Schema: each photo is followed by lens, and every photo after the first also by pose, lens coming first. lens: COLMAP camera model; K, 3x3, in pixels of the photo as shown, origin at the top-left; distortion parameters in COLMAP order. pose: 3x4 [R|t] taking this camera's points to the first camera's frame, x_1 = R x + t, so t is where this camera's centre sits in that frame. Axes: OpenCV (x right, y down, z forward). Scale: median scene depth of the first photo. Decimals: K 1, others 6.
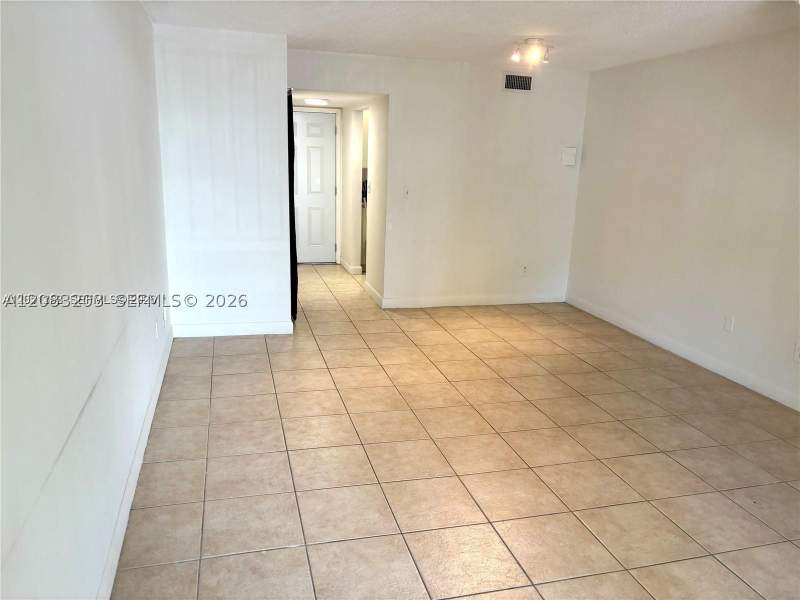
lens RADIAL K [[603.5, 0, 399.4], [0, 603.5, 300.2], [0, 0, 1]] dist [0.012140, -0.021304]
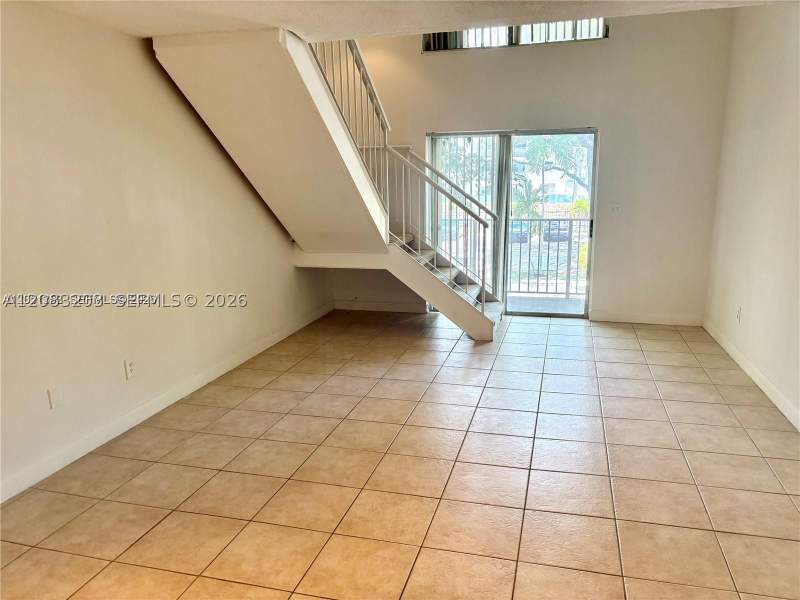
lens RADIAL K [[603.5, 0, 400.1], [0, 603.5, 300.5], [0, 0, 1]] dist [0.012140, -0.021304]
pose [[-0.857940, -0.119746, 0.499599, -0.197882], [0.114075, 0.903778, 0.412519, -0.392860], [-0.500924, 0.410909, -0.761728, 1.599531]]
